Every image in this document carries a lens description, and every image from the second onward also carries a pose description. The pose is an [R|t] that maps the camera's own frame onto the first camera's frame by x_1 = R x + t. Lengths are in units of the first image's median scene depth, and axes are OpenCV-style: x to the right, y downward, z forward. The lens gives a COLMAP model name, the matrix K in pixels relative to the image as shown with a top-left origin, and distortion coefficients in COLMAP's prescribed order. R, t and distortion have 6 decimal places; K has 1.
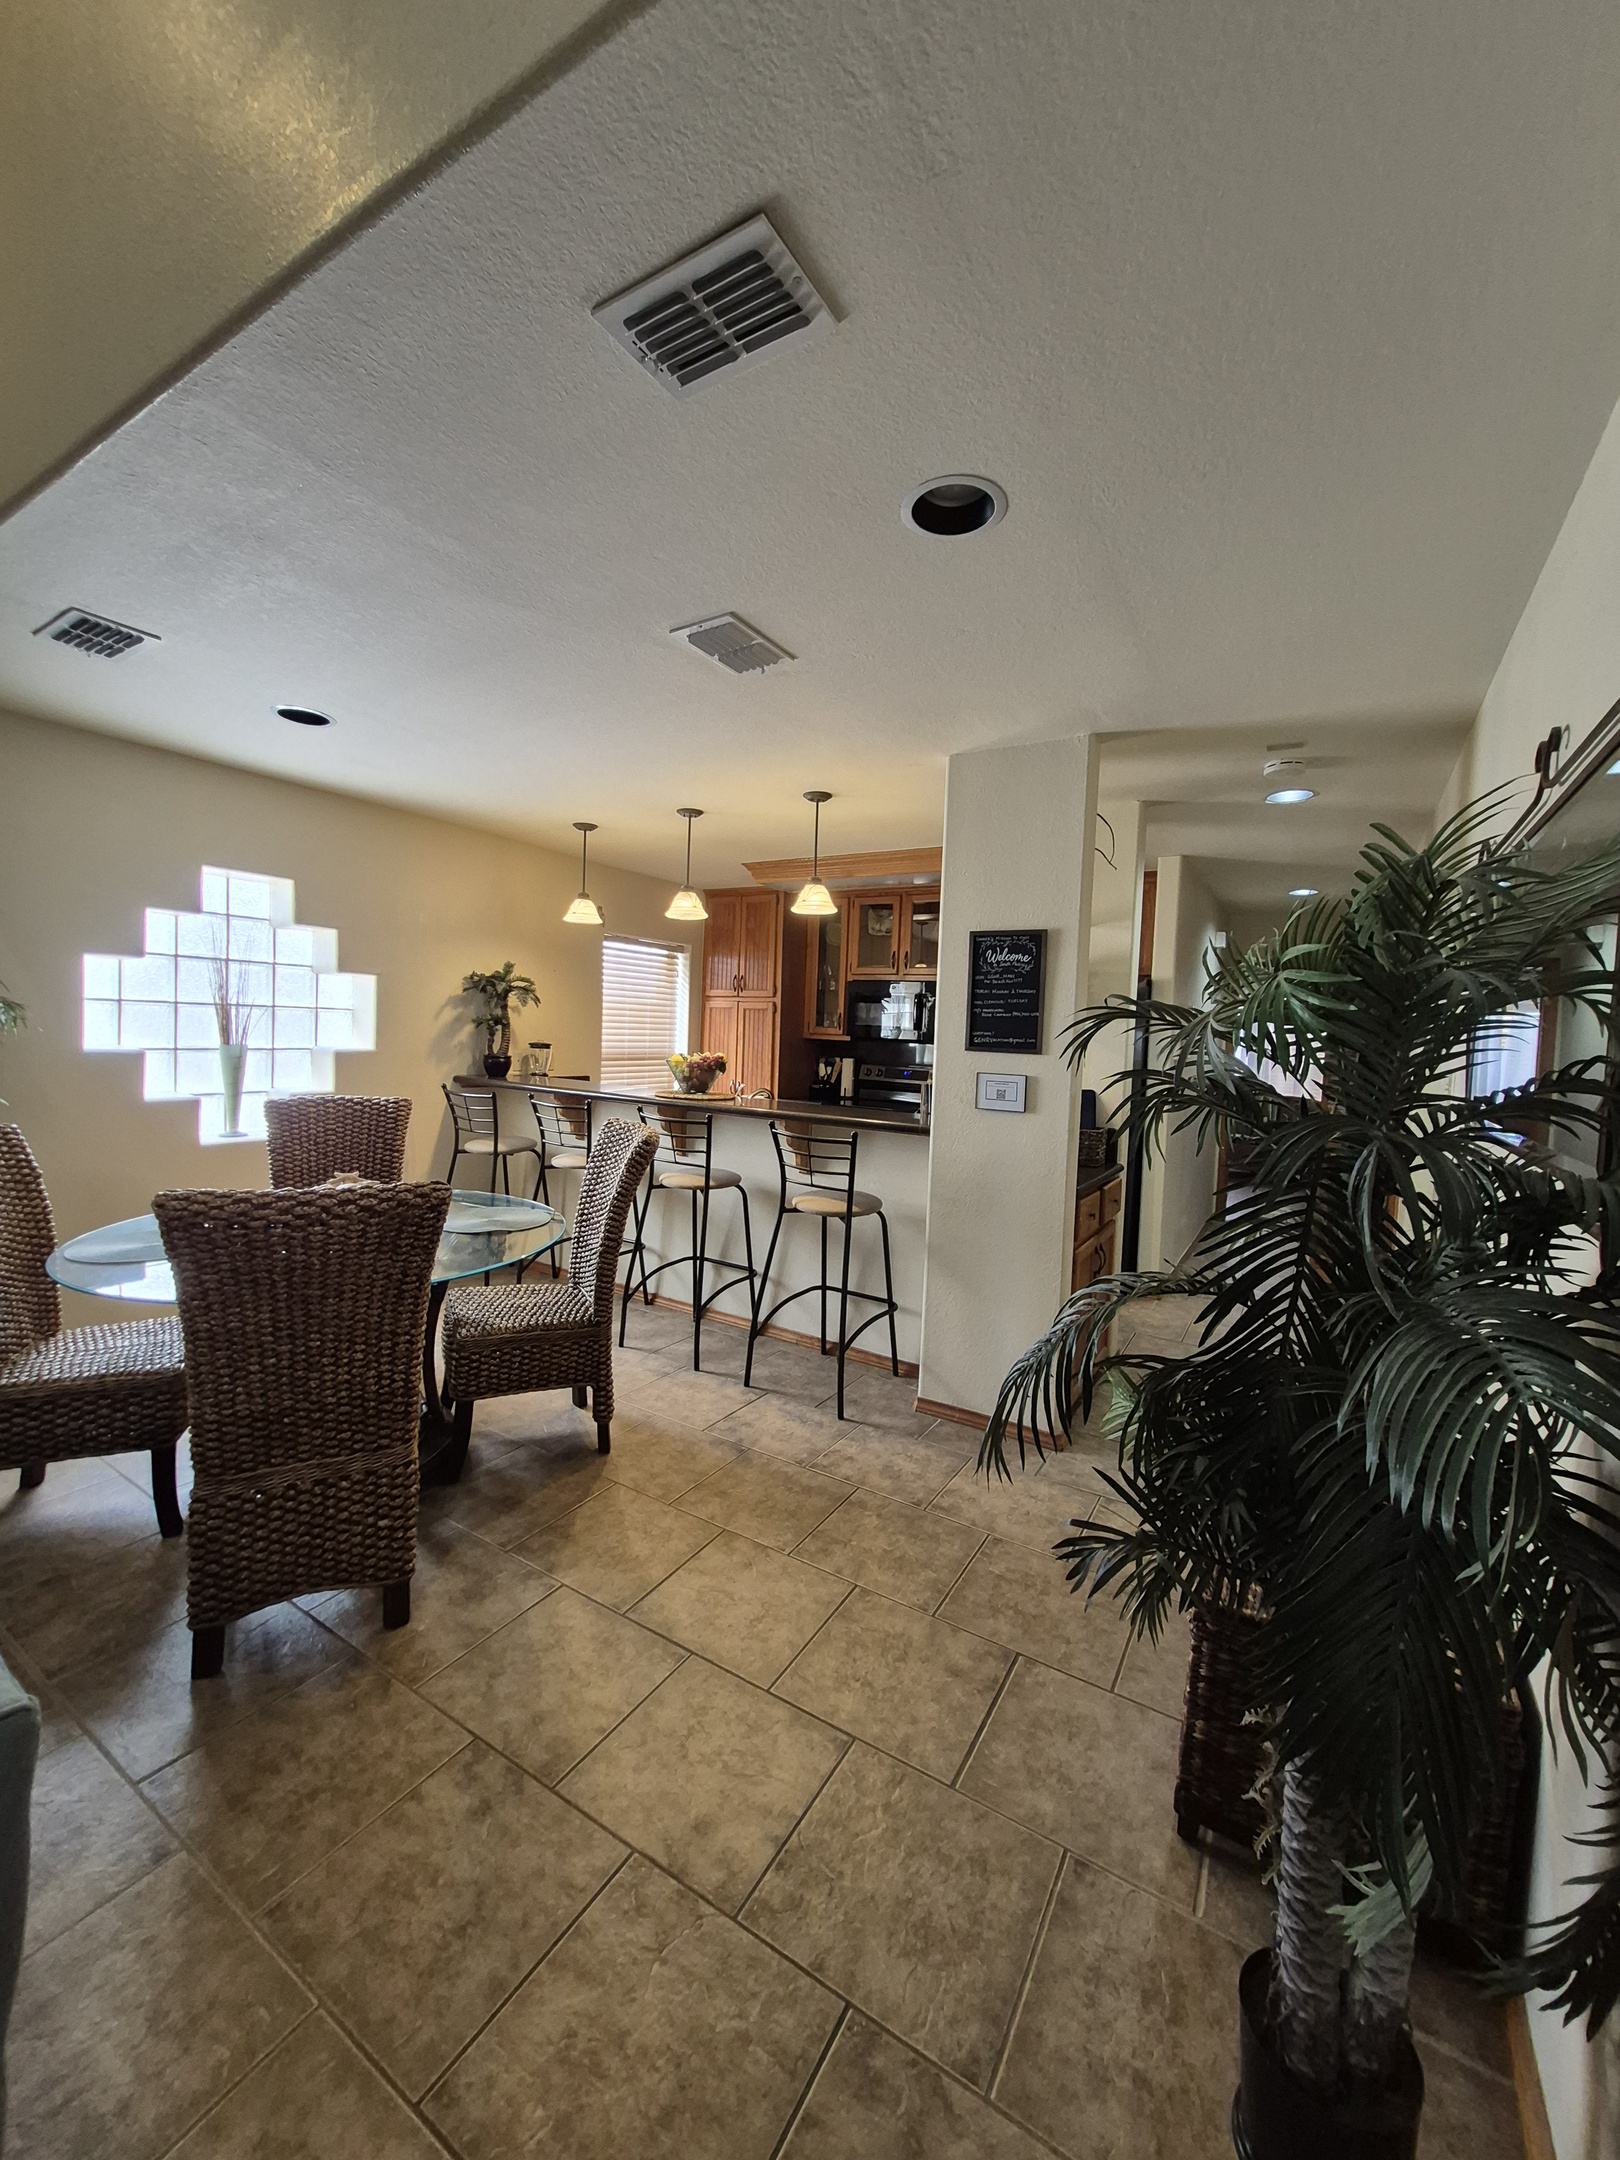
lens RADIAL K [[855.5, 0, 796.2], [0, 855.5, 1069.2], [0, 0, 1]] dist [0.005489, -0.000679]
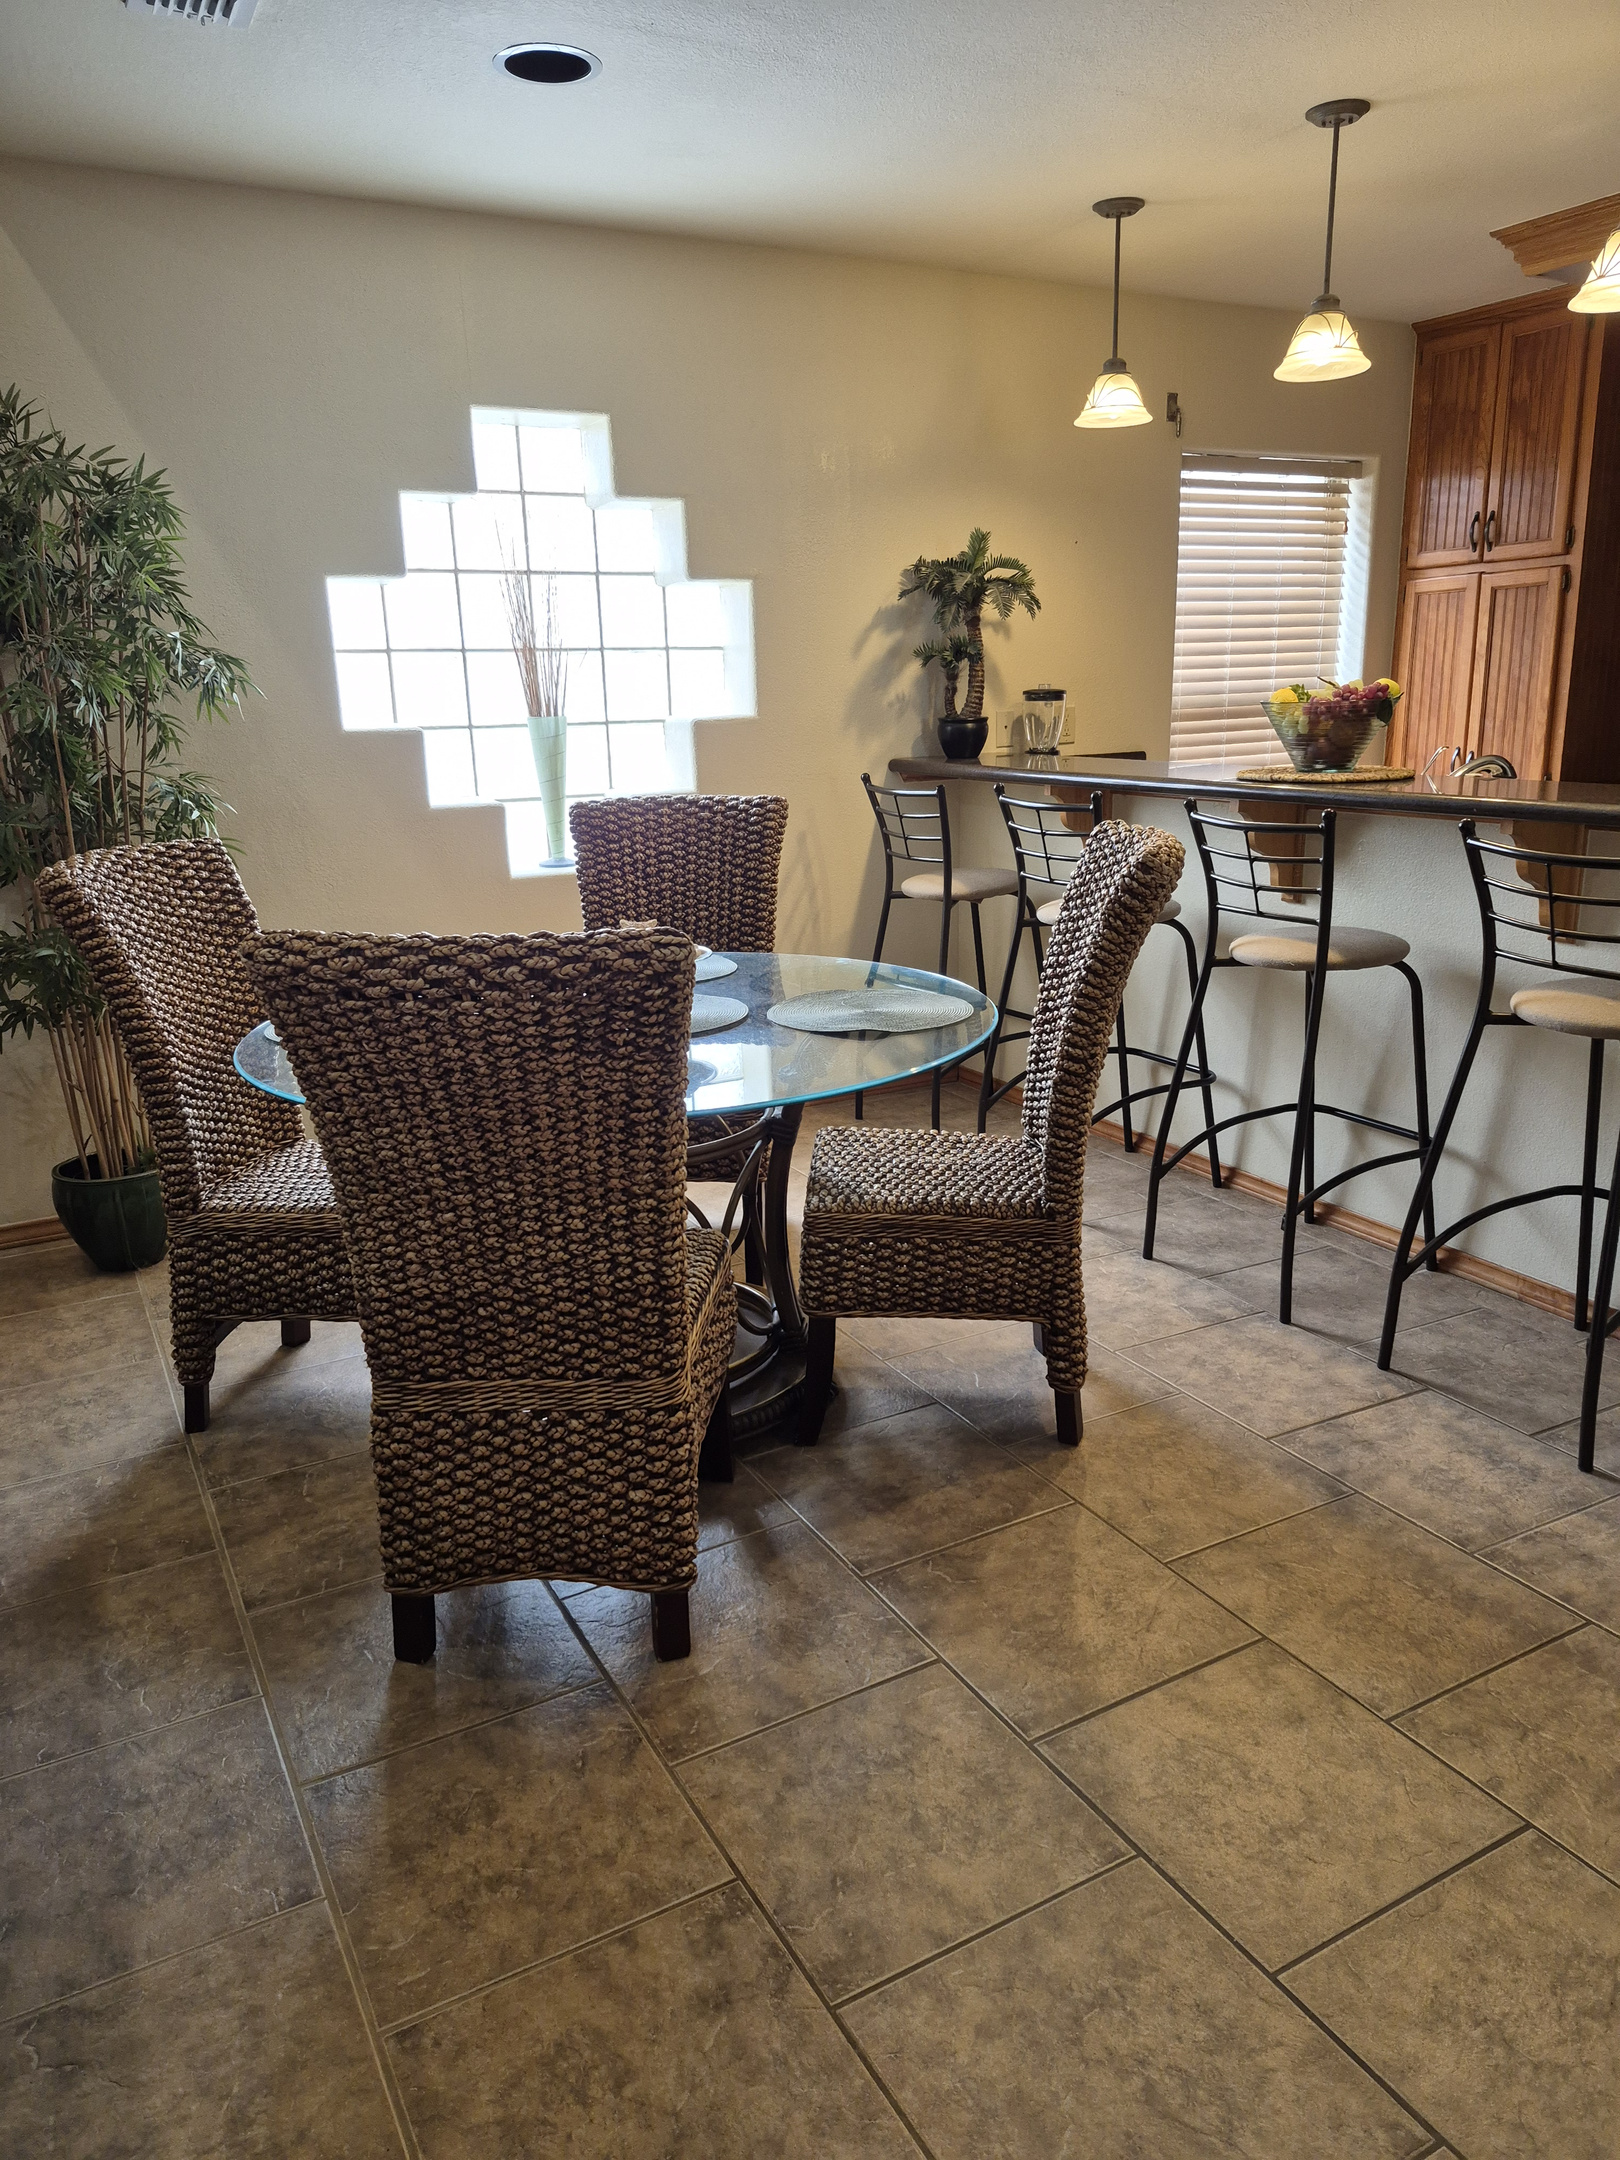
lens RADIAL K [[1518.5, 0, 800.1], [0, 1518.5, 1086.5], [0, 0, 1]] dist [0.067667, -0.053054]
pose [[0.871289, 0.066728, -0.486212, 0.076198], [0.037314, 0.978839, 0.201203, 0.024034], [0.489349, -0.193448, 0.850362, 0.129505]]
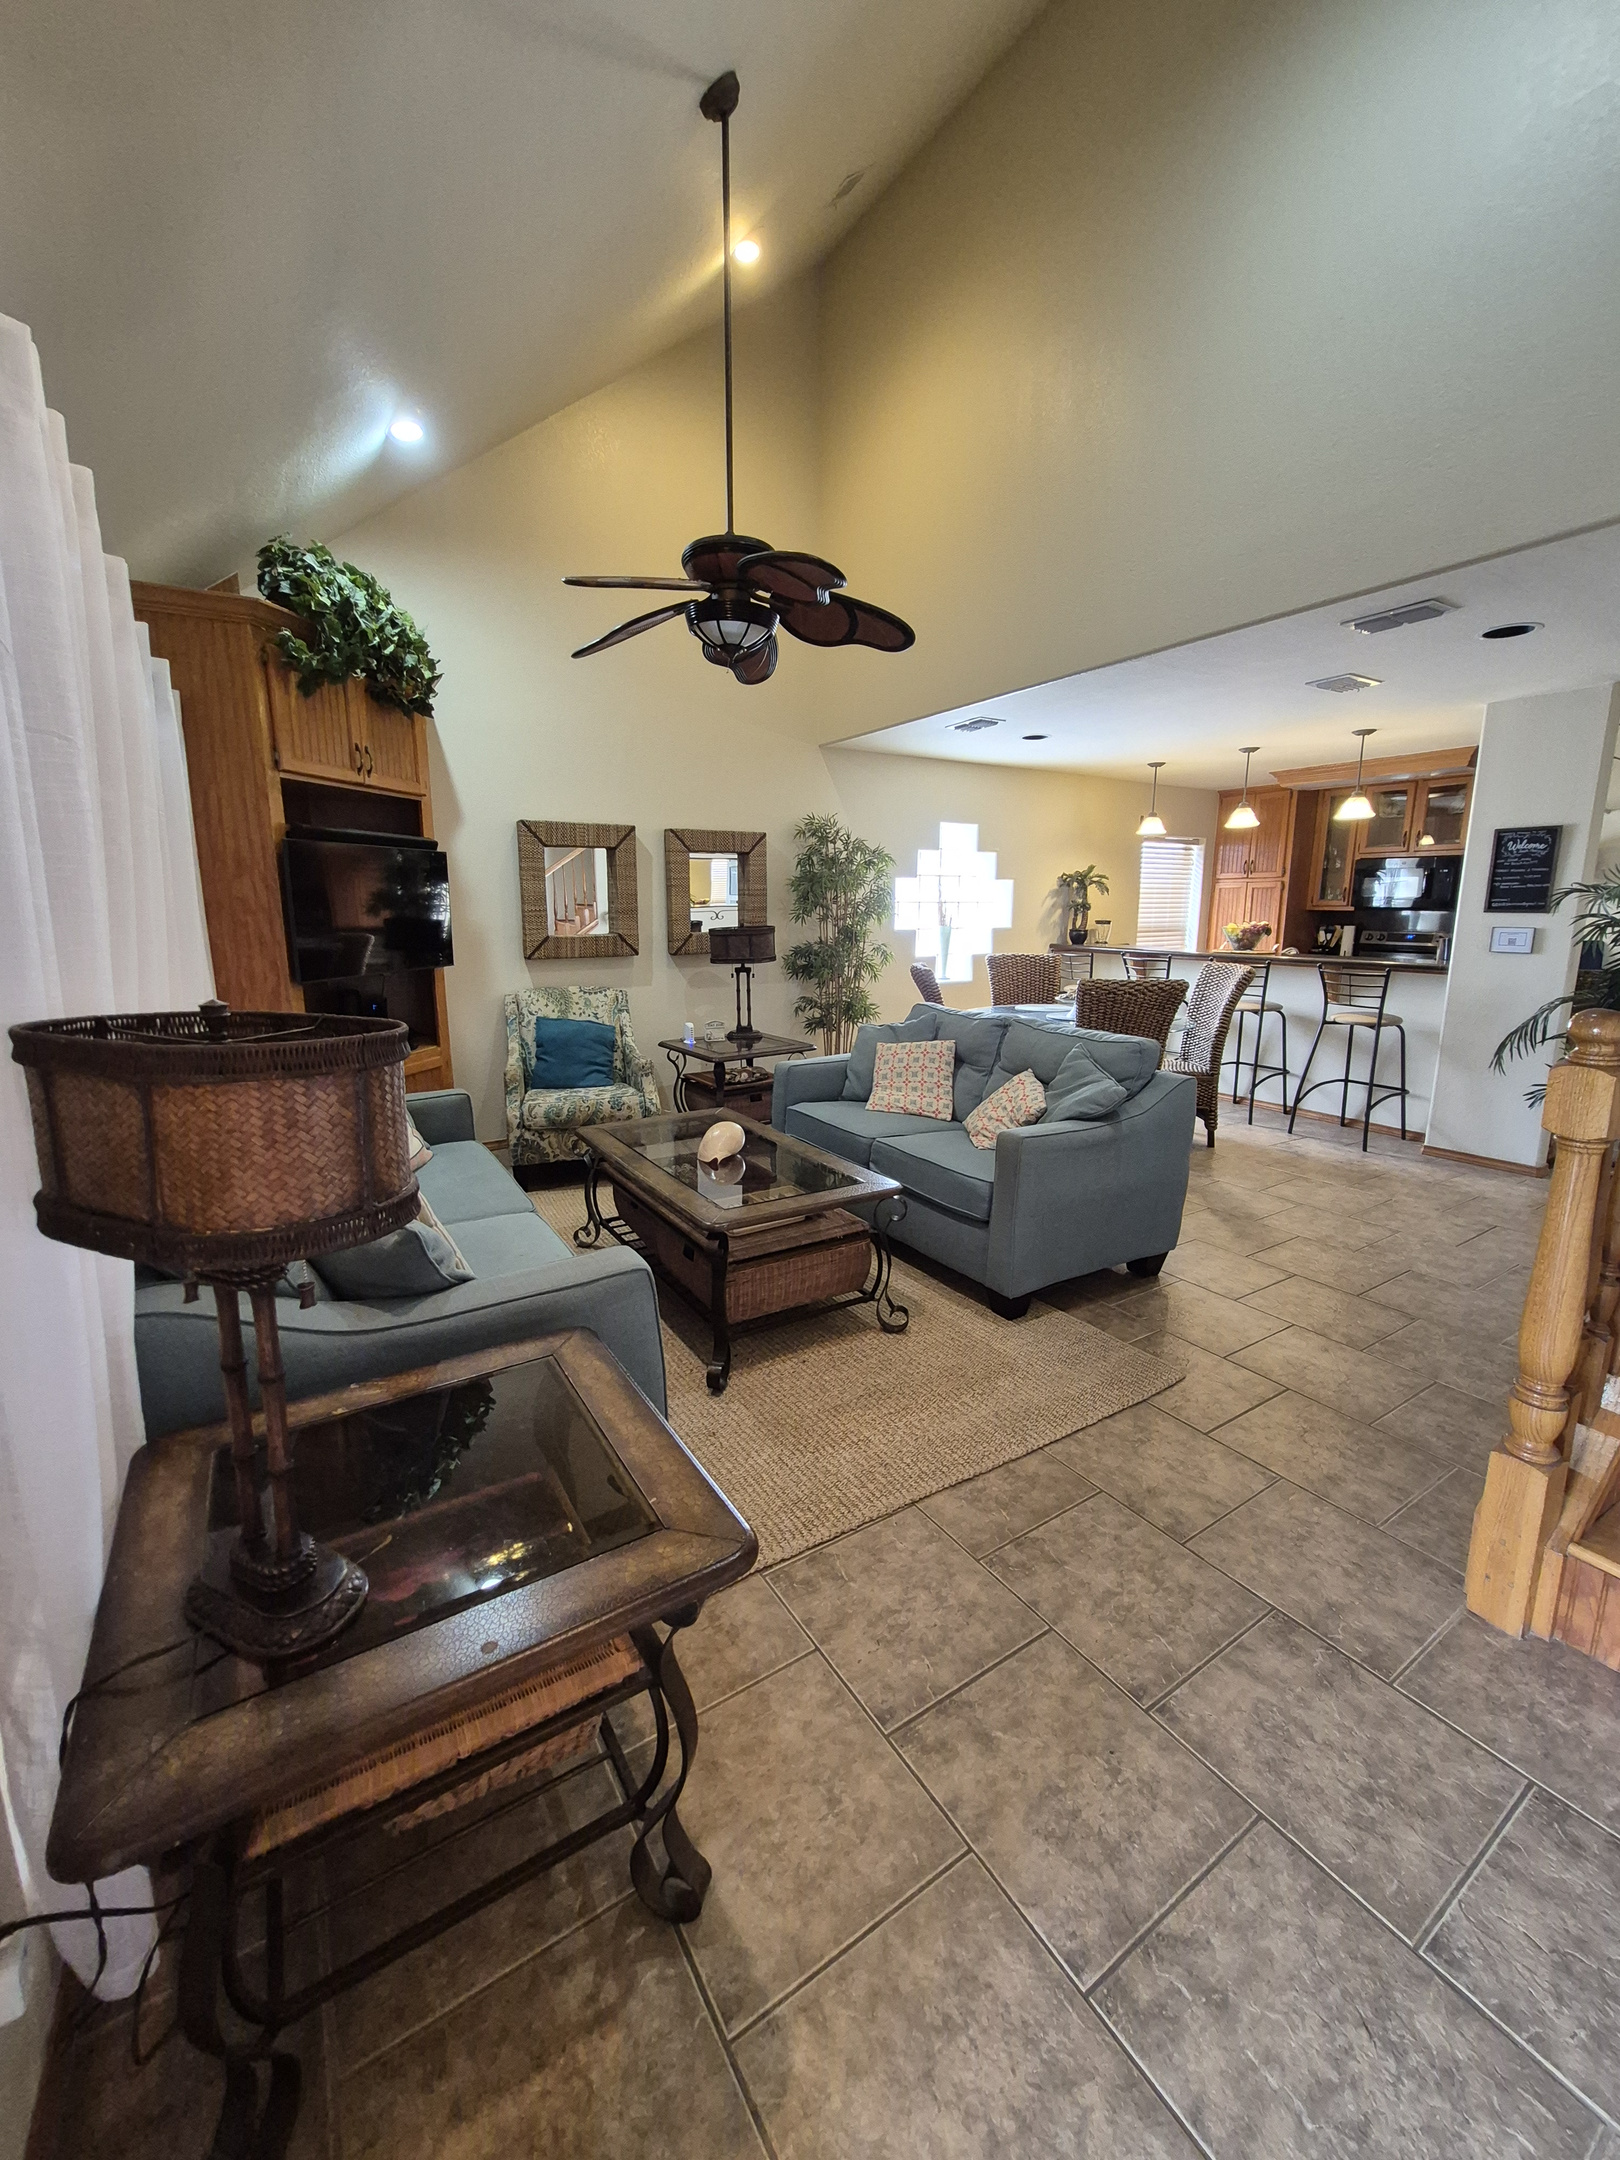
lens RADIAL K [[855.5, 0, 788.4], [0, 855.5, 1061.0], [0, 0, 1]] dist [0.005489, -0.000679]
pose [[0.894771, 0.040620, -0.444675, -0.213146], [0.015767, 0.992358, 0.122377, 0.033356], [0.446248, -0.116510, 0.887293, -0.906123]]
